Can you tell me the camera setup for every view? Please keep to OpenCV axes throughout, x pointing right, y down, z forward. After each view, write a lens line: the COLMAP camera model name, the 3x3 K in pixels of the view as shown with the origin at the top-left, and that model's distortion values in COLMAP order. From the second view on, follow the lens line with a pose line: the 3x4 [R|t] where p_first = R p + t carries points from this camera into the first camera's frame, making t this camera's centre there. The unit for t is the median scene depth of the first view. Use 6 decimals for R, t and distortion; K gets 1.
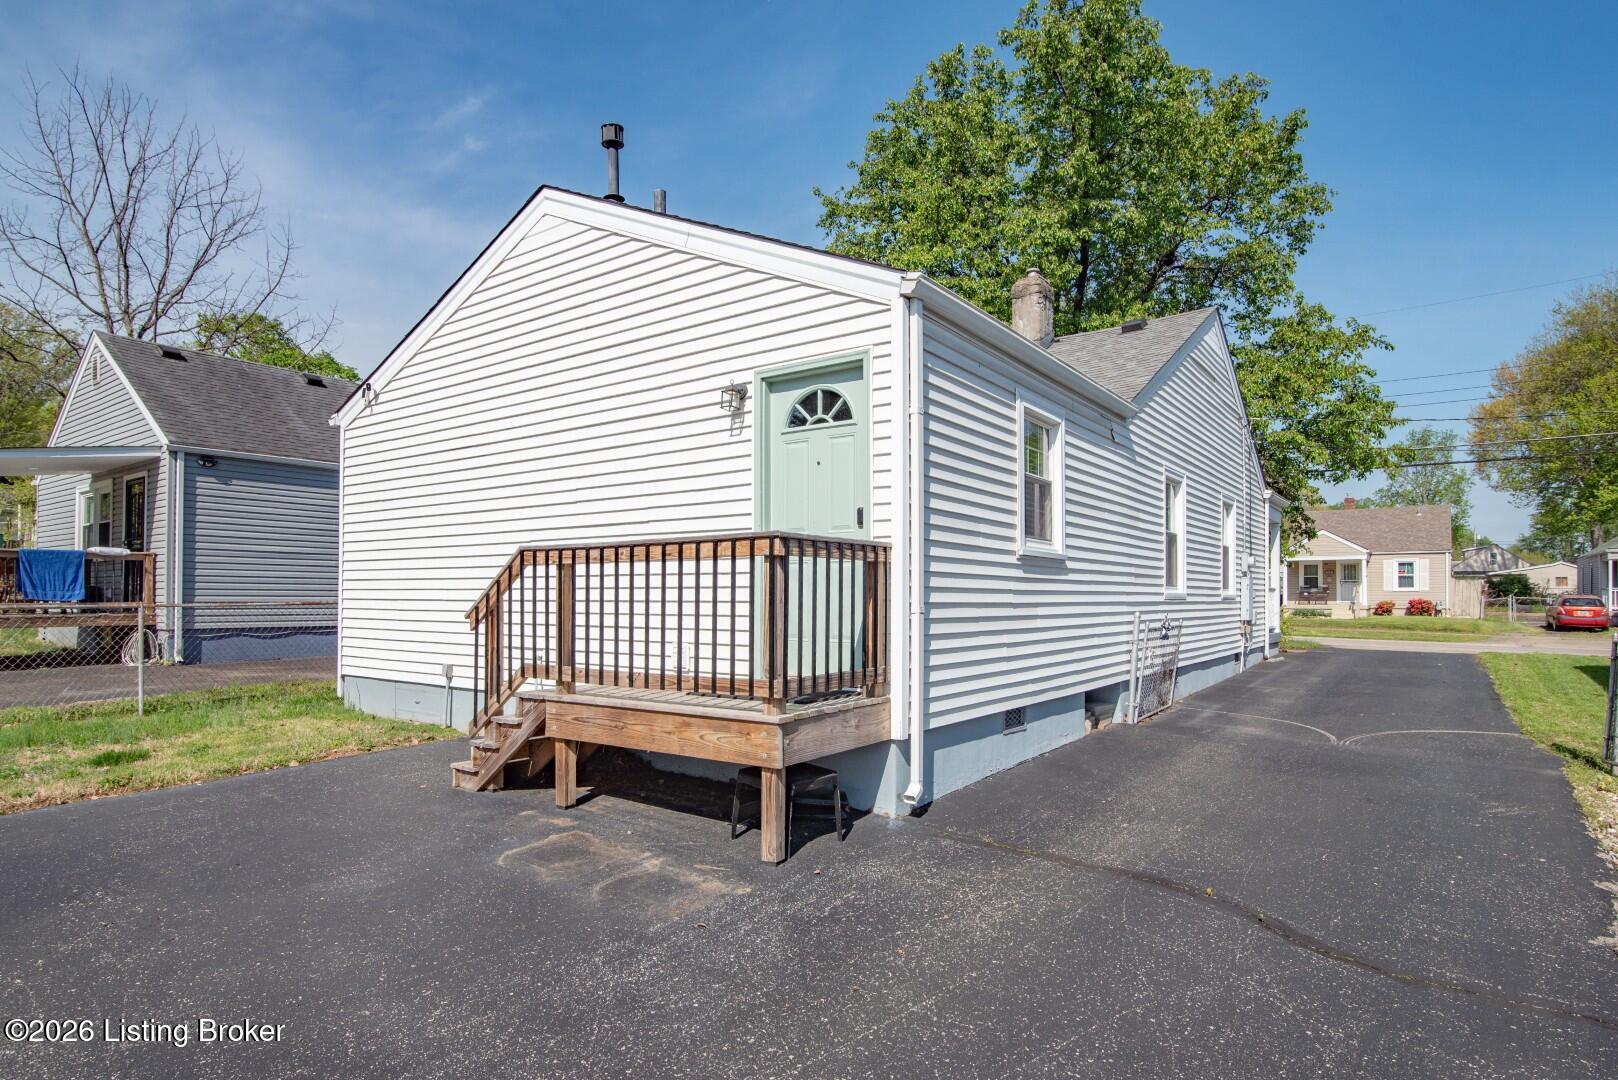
lens RADIAL K [[869.7, 0, 809.0], [0, 869.7, 589.4], [0, 0, 1]] dist [-0.006419, -0.000121]
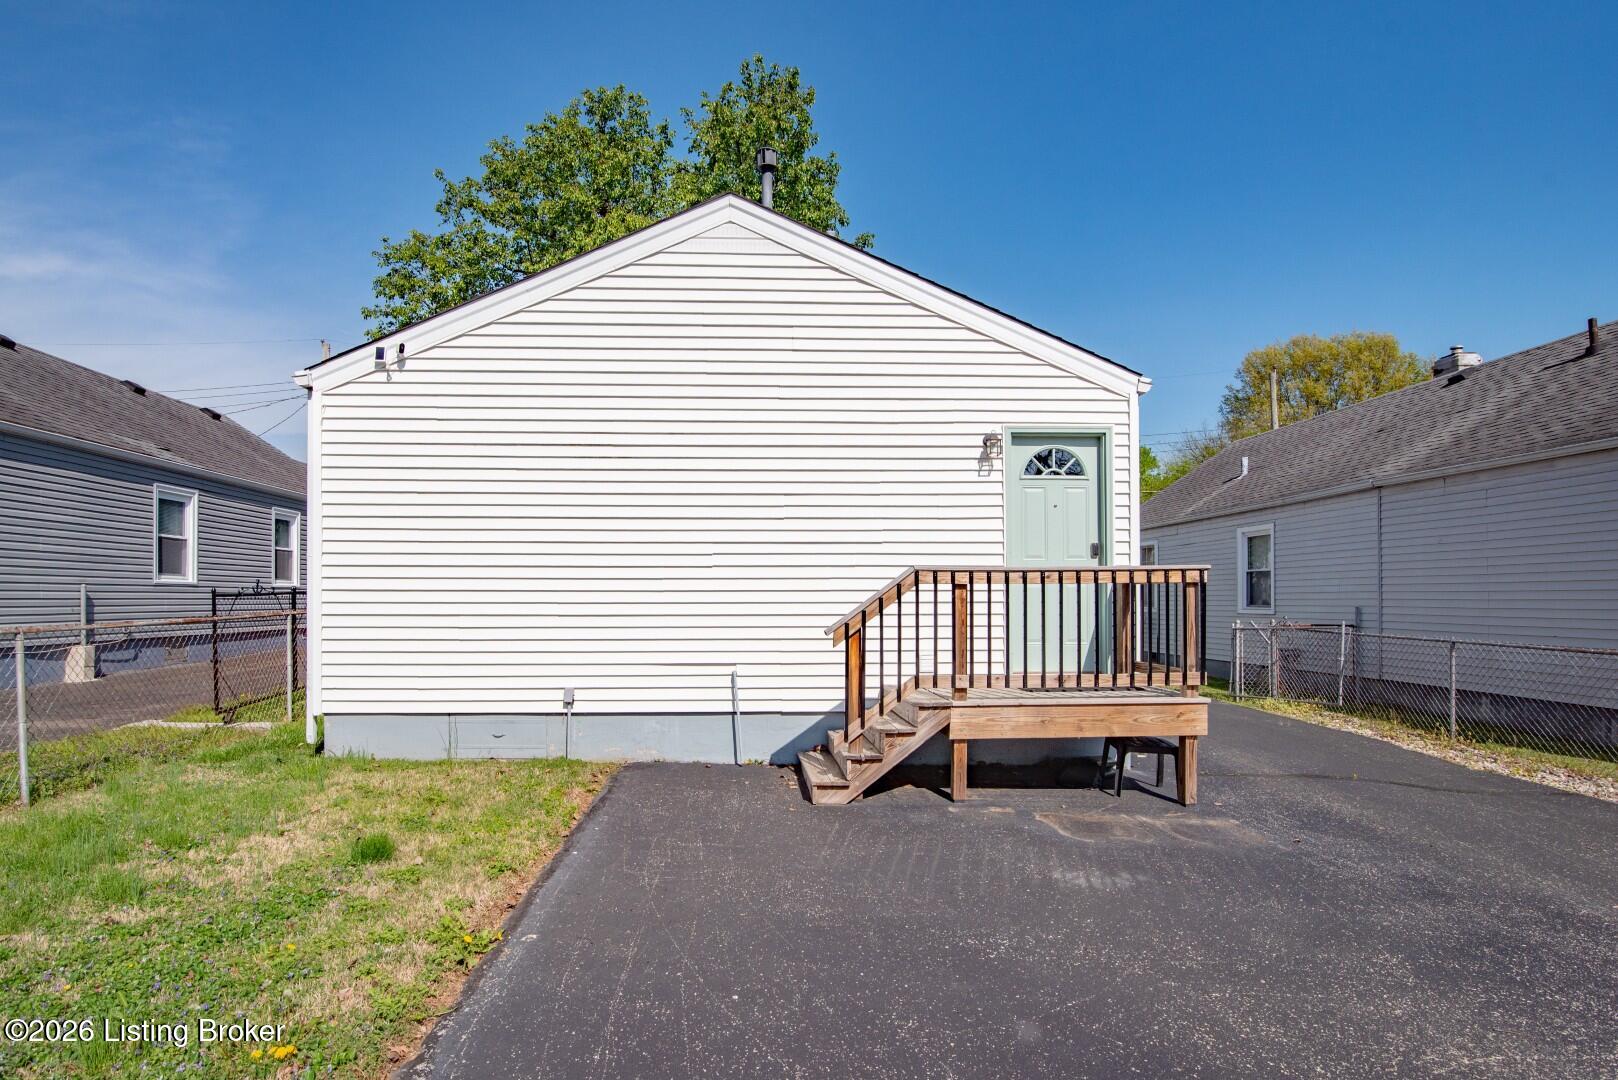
lens RADIAL K [[813.4, 0, 779.9], [0, 813.4, 597.6], [0, 0, 1]] dist [-0.011064, -0.000669]
pose [[0.787897, -0.003564, 0.615797, -1.094357], [-0.002599, 0.999955, 0.009114, -0.020072], [-0.615802, -0.008781, 0.787852, 0.312994]]
